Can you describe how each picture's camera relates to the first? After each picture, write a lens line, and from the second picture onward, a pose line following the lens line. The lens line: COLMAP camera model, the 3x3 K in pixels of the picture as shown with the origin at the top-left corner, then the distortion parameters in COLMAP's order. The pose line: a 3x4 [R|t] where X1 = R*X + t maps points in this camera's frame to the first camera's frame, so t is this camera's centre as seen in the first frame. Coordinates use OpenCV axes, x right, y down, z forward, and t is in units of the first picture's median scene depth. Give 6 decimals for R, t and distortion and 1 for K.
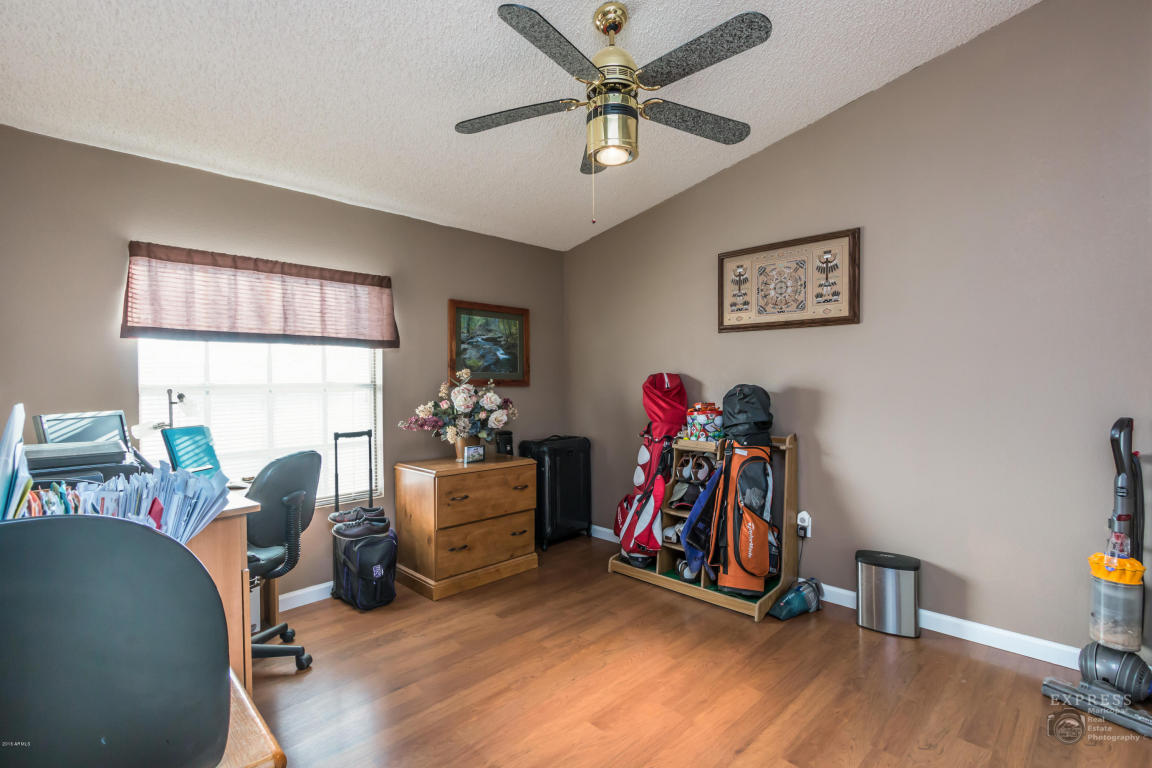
lens RADIAL K [[528.8, 0, 582.6], [0, 528.8, 382.9], [0, 0, 1]] dist [0.002823, -0.001249]
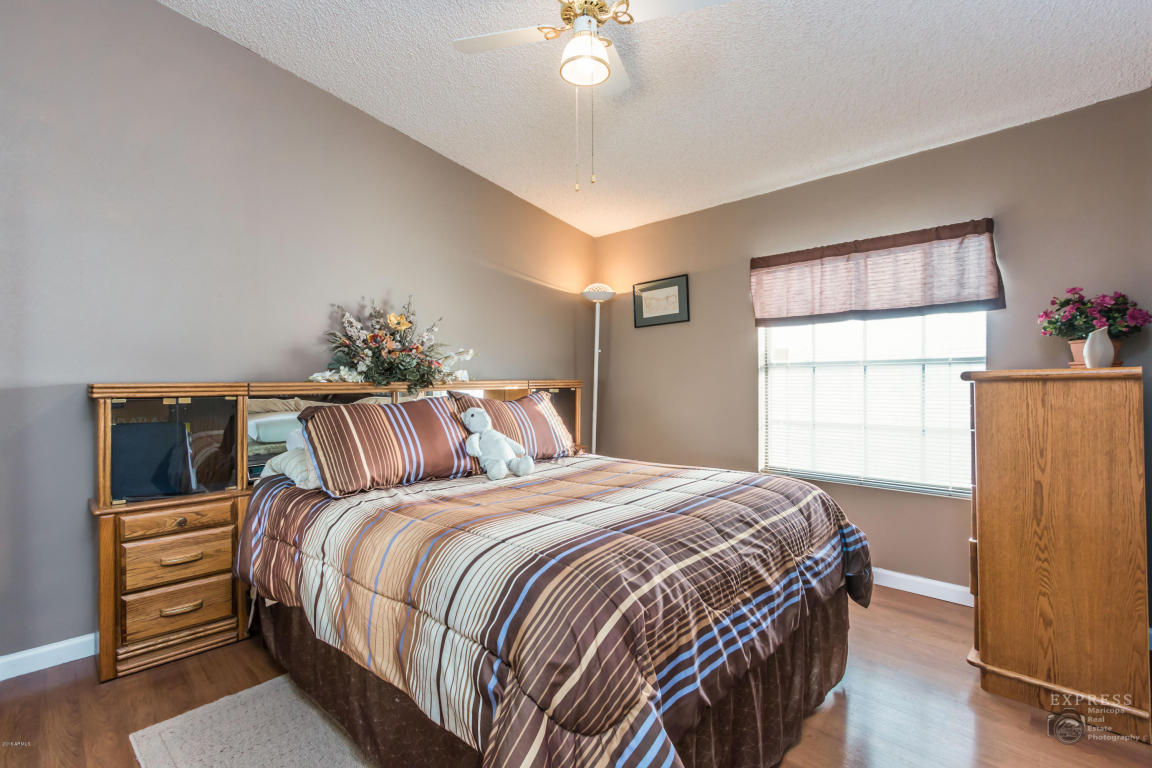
lens RADIAL K [[528.8, 0, 582.6], [0, 528.8, 382.9], [0, 0, 1]] dist [0.002823, -0.001249]
pose [[0.024037, 0.035936, -0.999065, 0.431542], [0.022469, 0.999082, 0.036477, 0.000946], [0.999459, -0.023325, 0.023208, 0.391961]]
